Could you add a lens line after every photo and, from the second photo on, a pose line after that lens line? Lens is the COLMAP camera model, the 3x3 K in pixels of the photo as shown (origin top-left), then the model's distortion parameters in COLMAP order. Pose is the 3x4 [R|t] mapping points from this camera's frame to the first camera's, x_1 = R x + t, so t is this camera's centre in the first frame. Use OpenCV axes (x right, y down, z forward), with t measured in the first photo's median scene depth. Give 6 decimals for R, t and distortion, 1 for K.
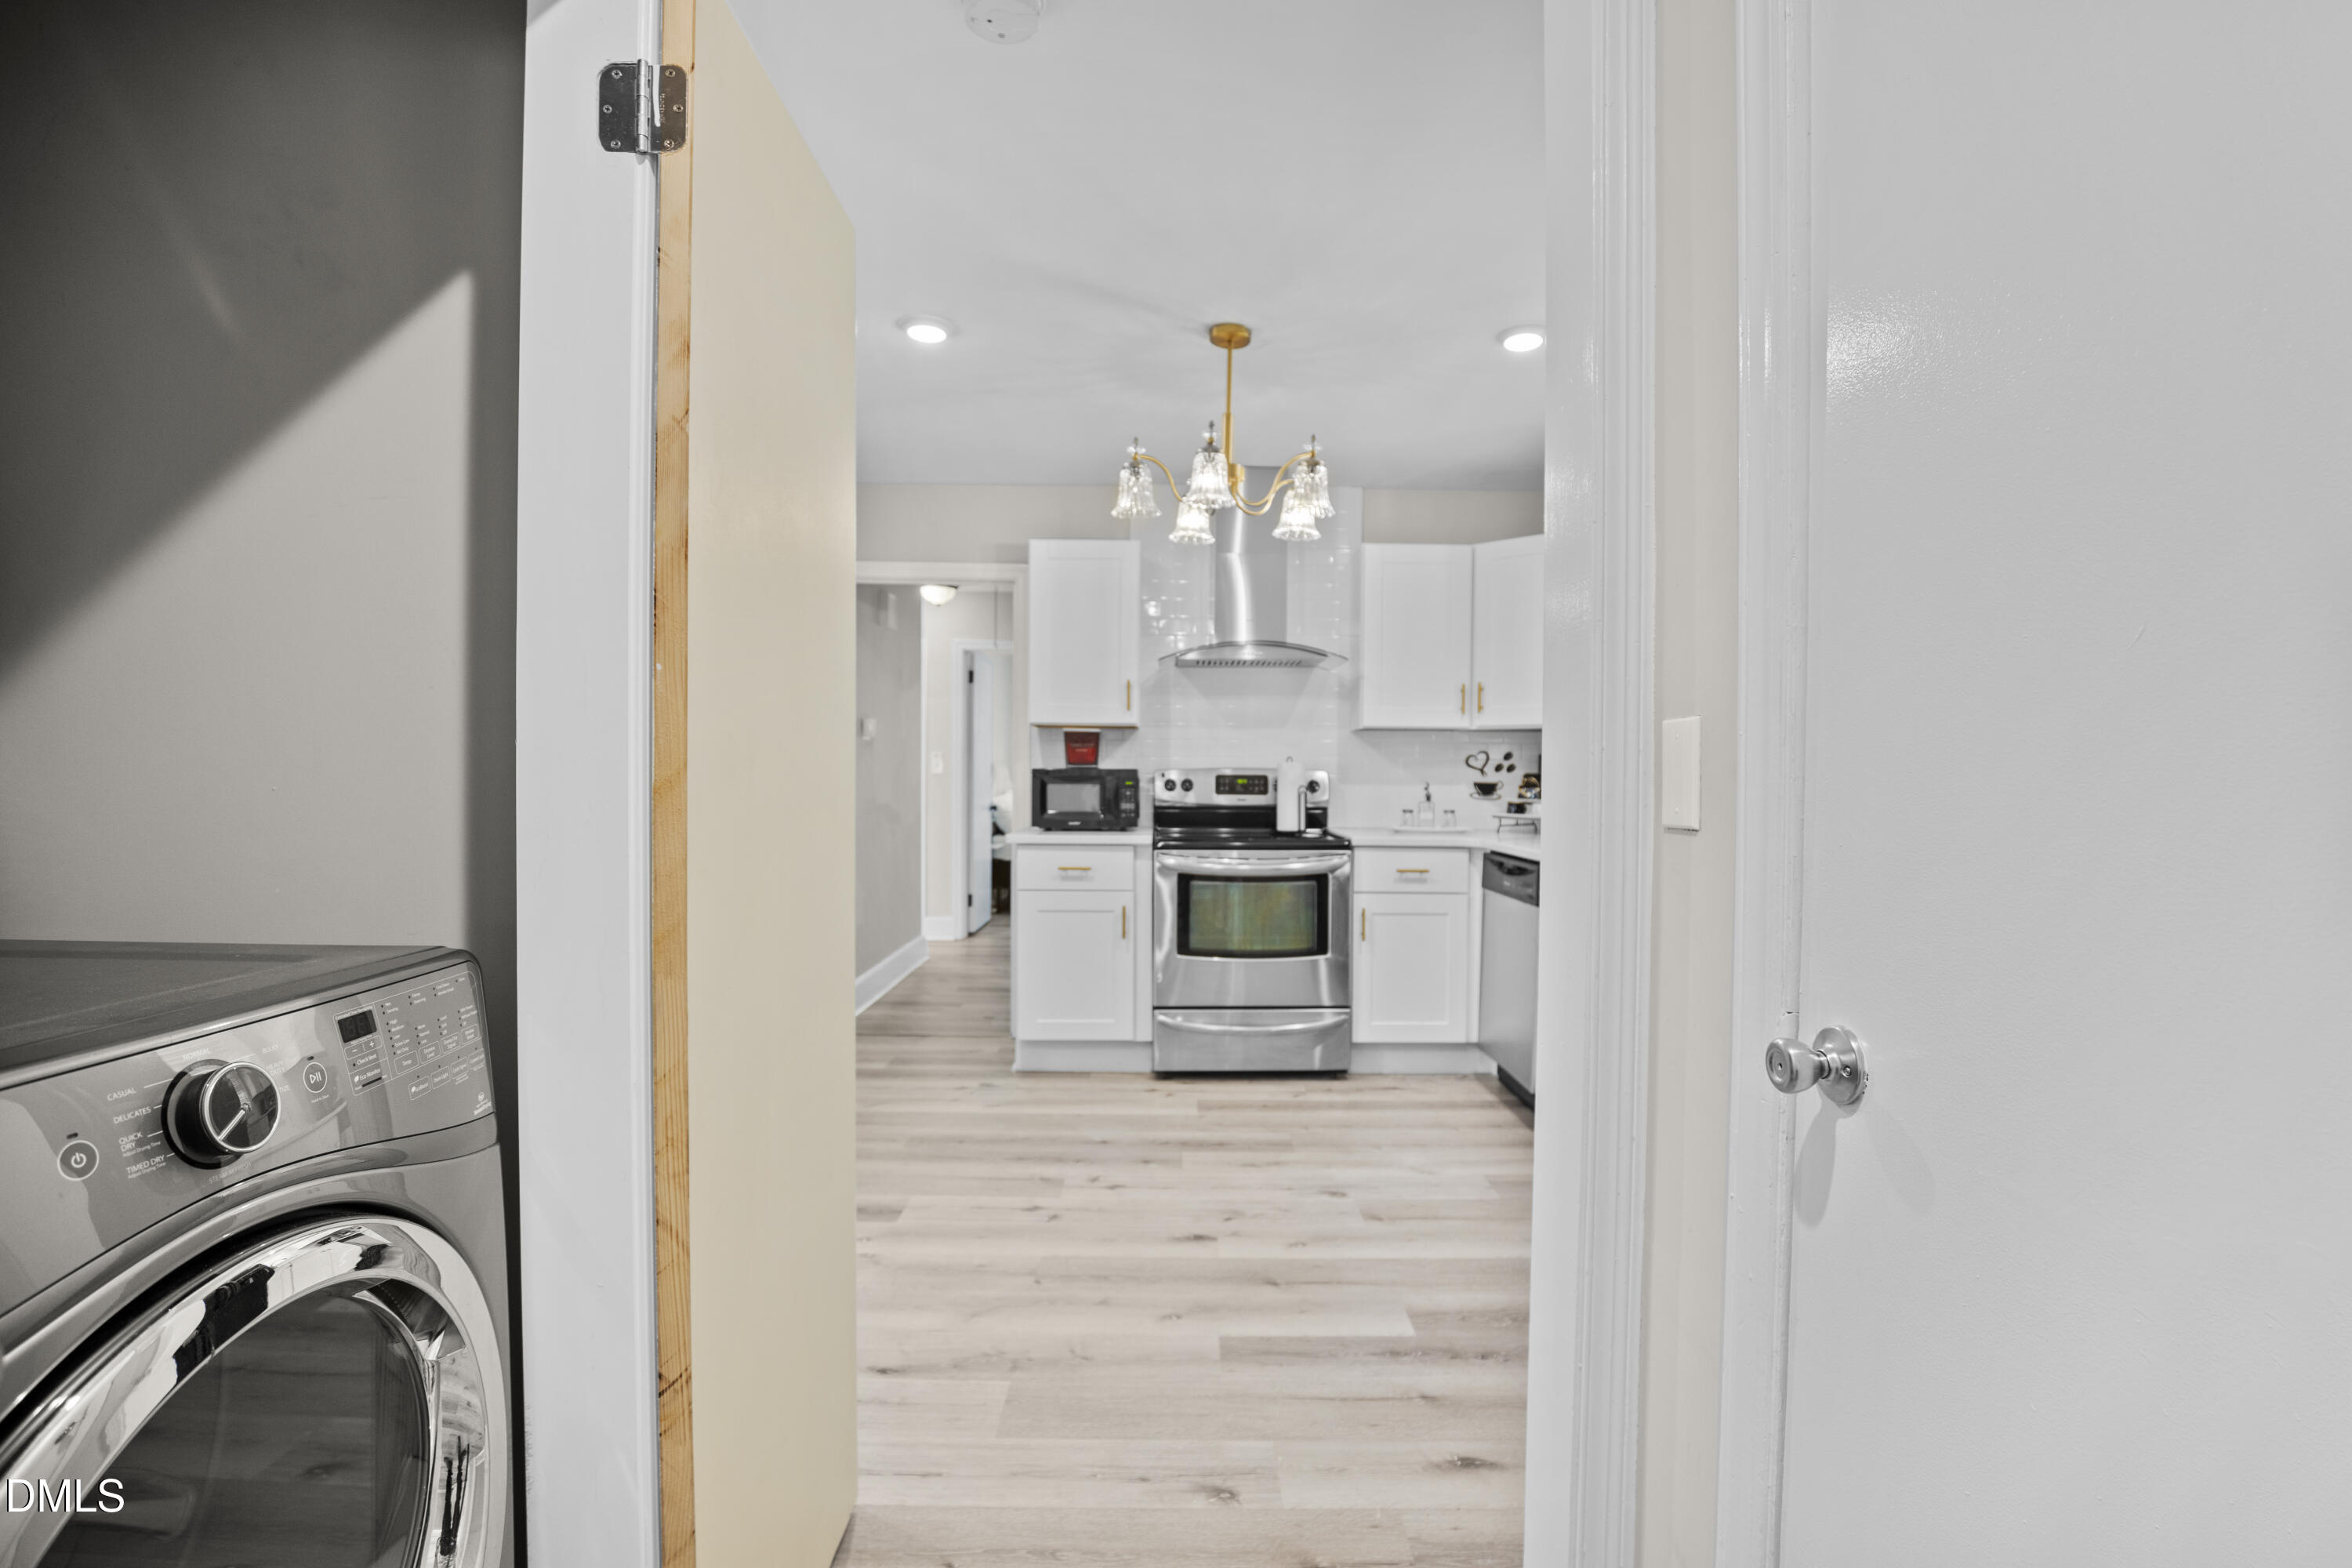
lens RADIAL K [[1109.7, 0, 1168.0], [0, 1109.7, 785.6], [0, 0, 1]] dist [-0.028677, 0.003320]
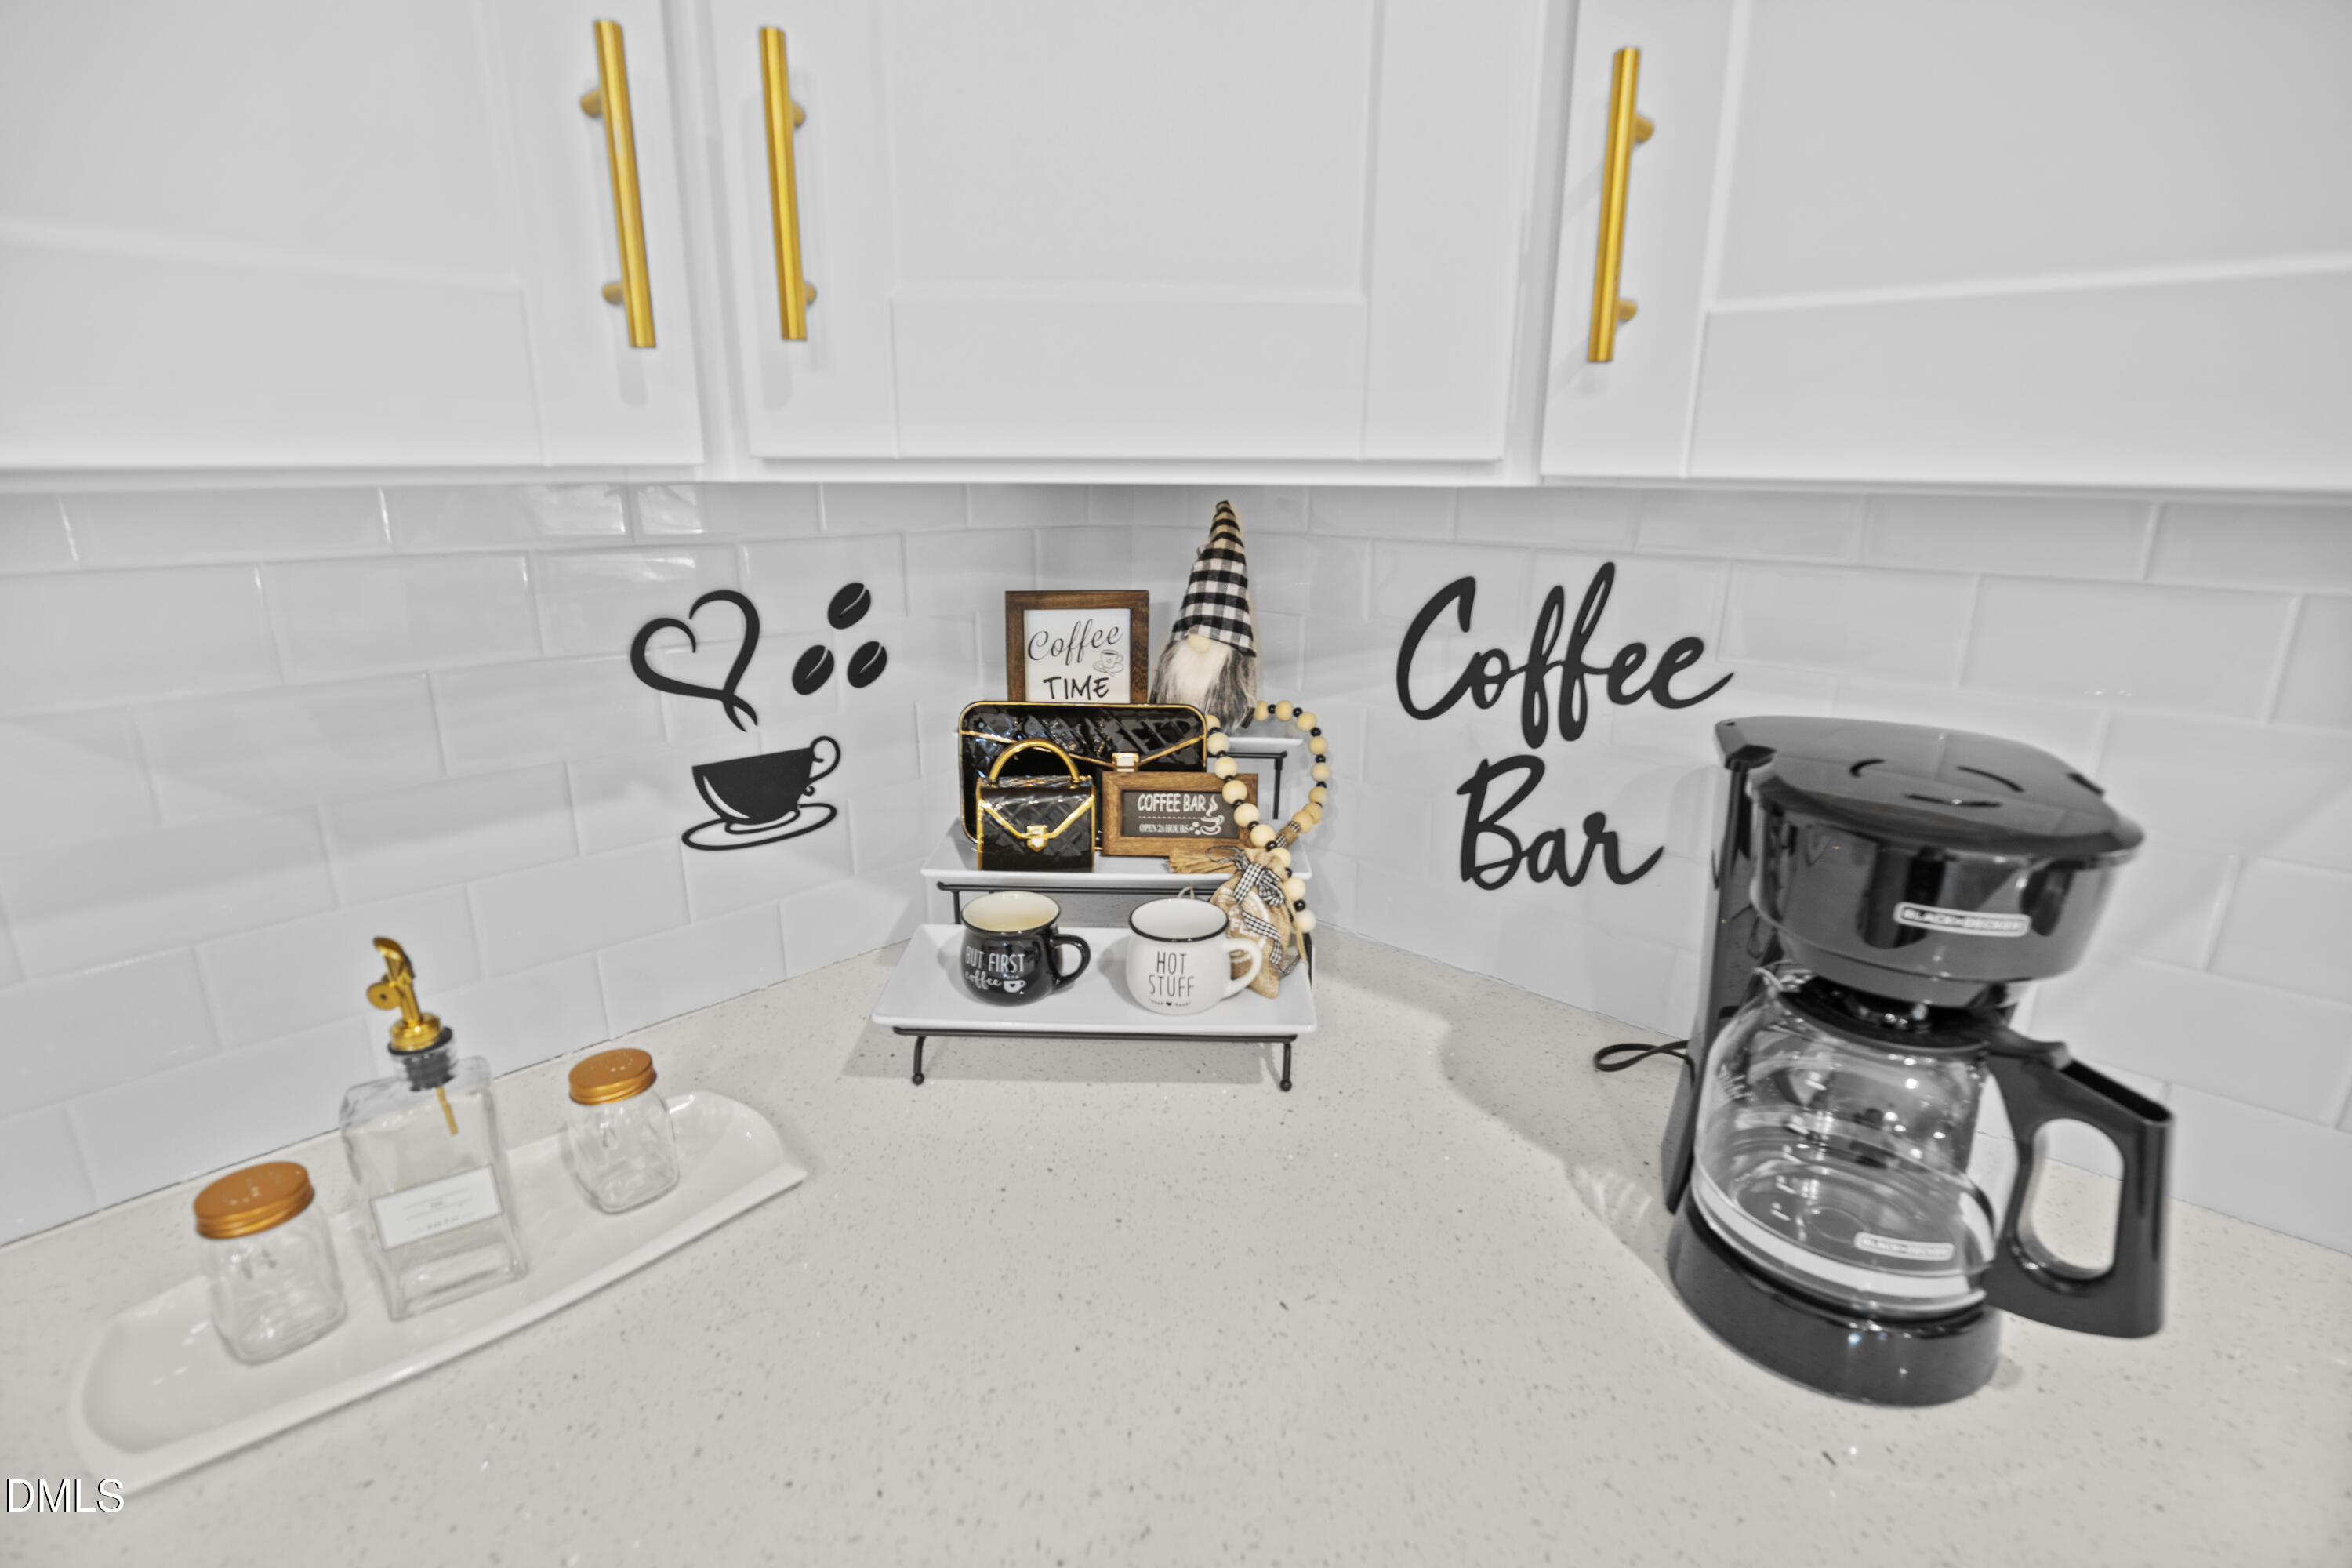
lens RADIAL K [[1109.7, 0, 1163.2], [0, 1109.7, 787.0], [0, 0, 1]] dist [-0.028677, 0.003320]
pose [[0.696496, -0.202017, 0.688537, 0.233894], [0.009309, 0.962015, 0.272838, -0.055659], [-0.717501, -0.183621, 0.671920, 0.941572]]
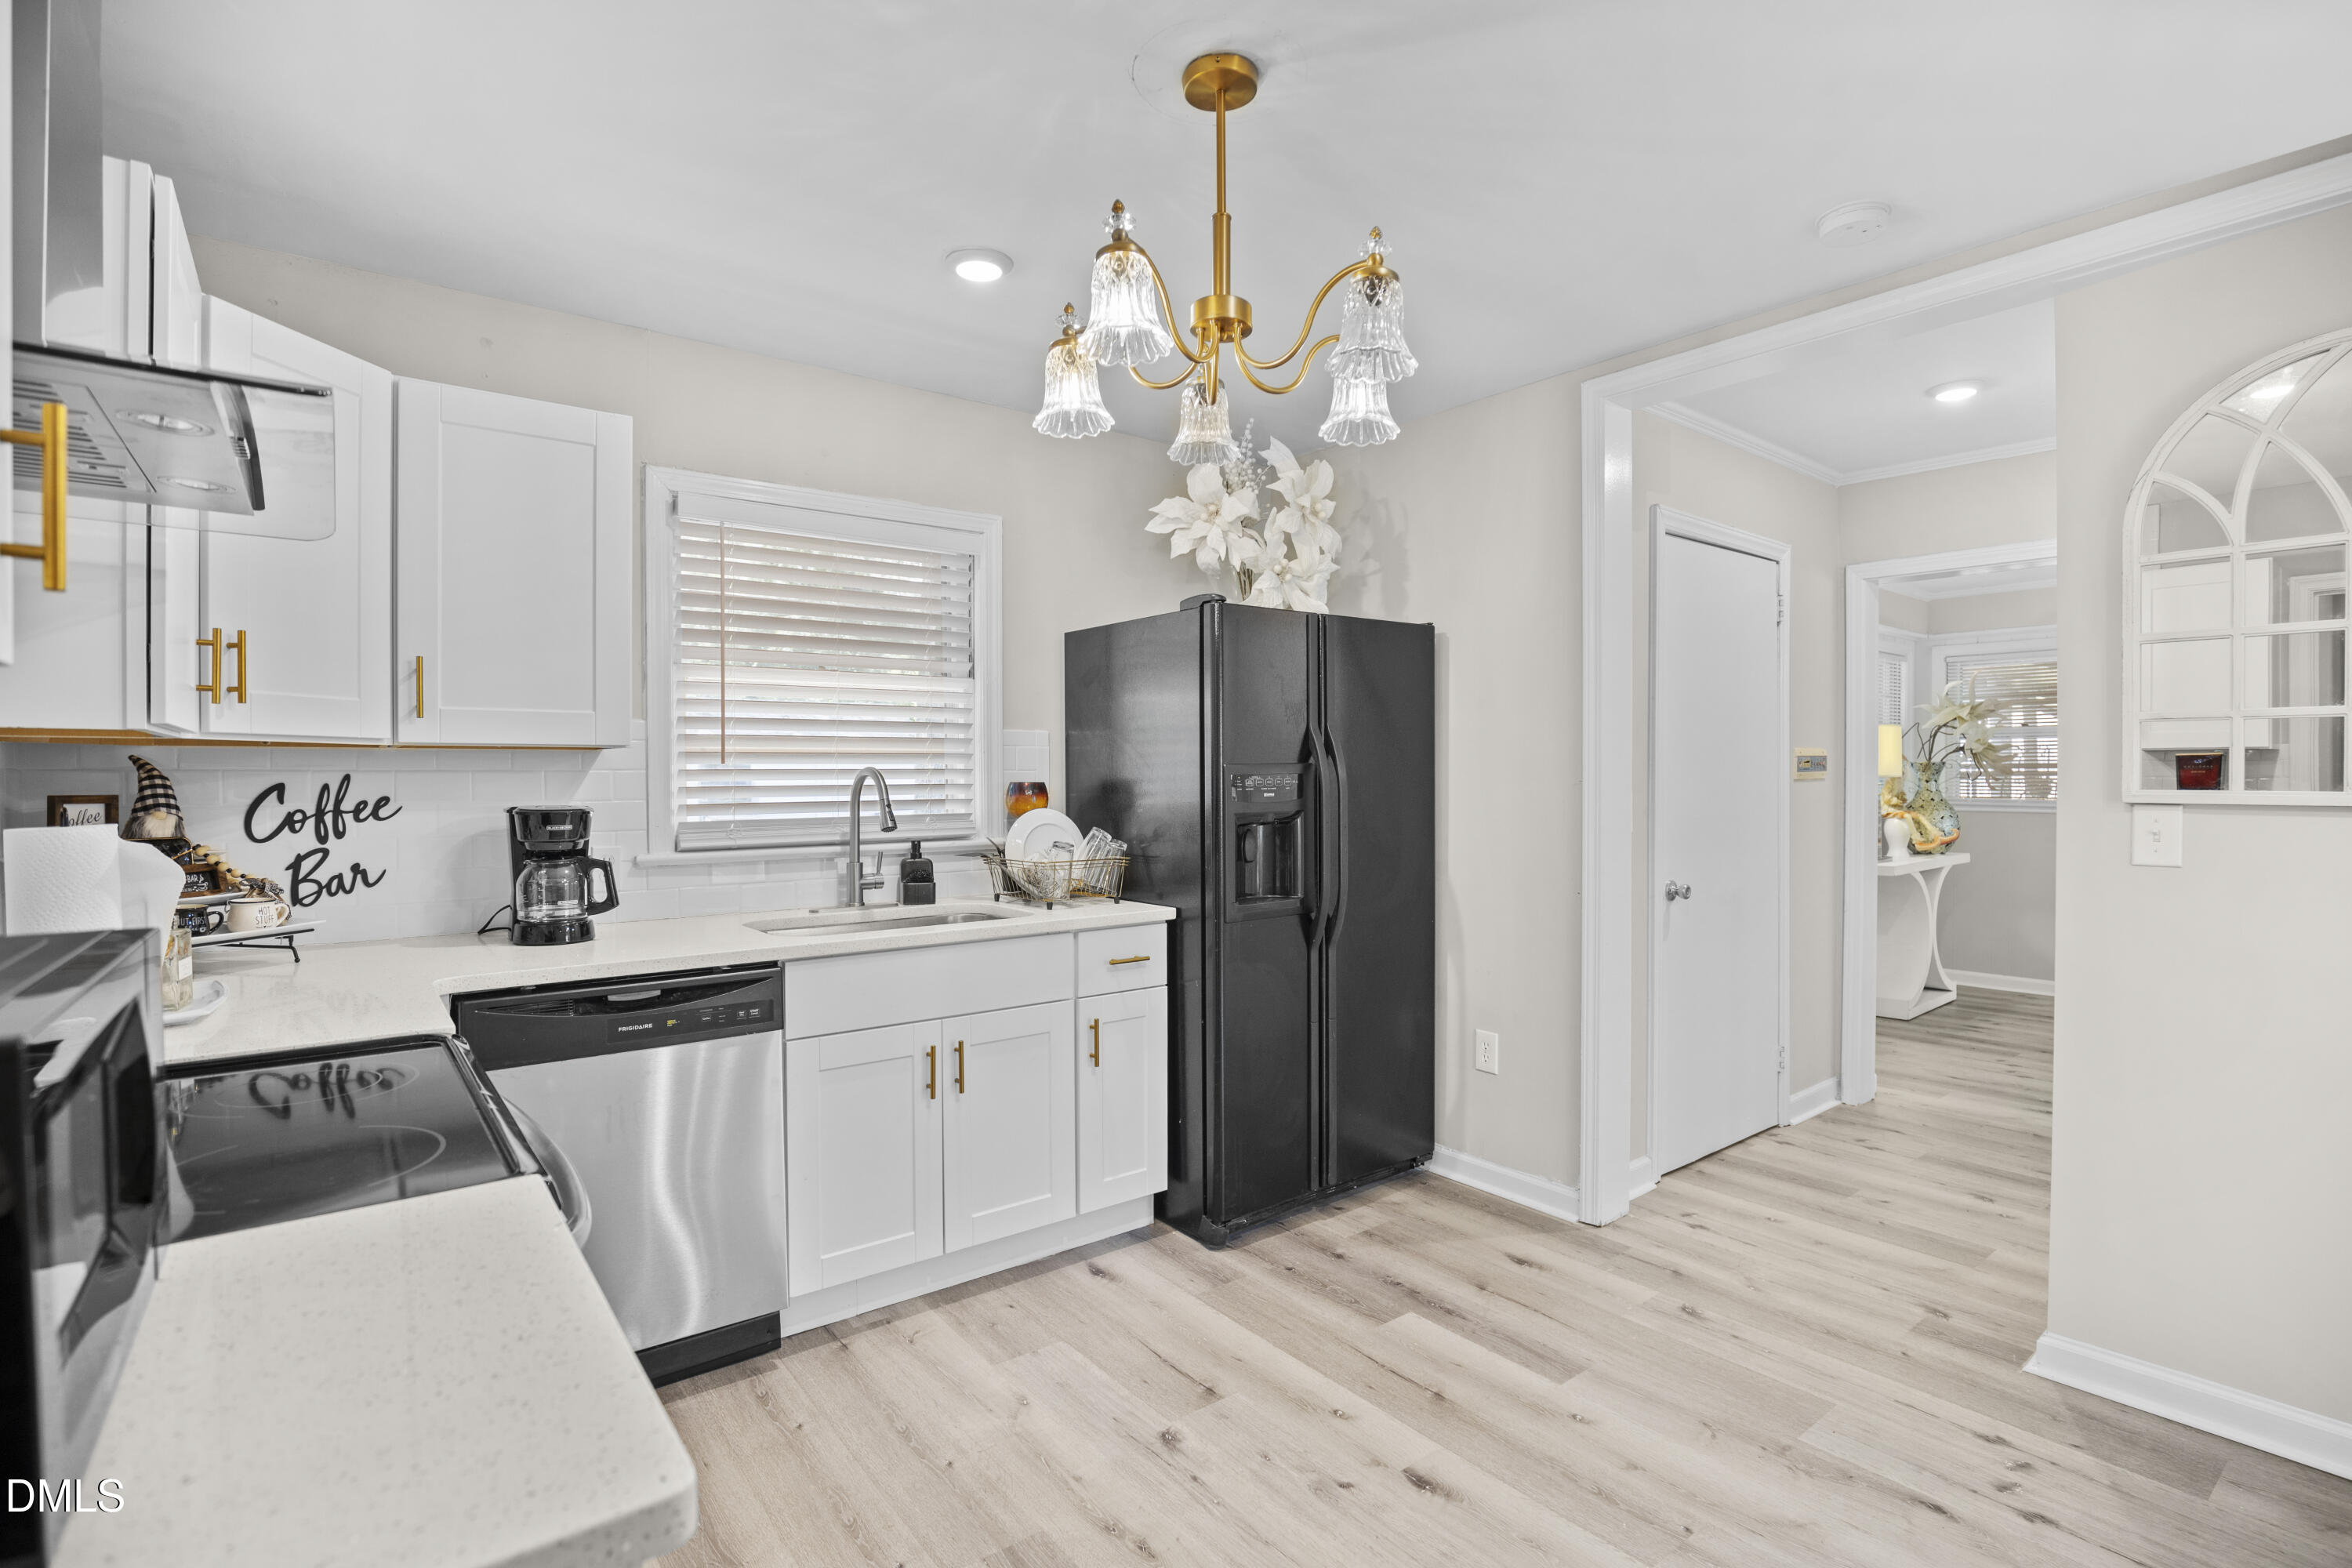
lens RADIAL K [[1109.7, 0, 1195.5], [0, 1109.7, 783.6], [0, 0, 1]] dist [-0.028677, 0.003320]
pose [[-0.624399, -0.012850, 0.781000, -0.290292], [0.006086, 0.999754, 0.021314, -0.043690], [-0.781082, 0.018061, -0.624167, 1.036835]]
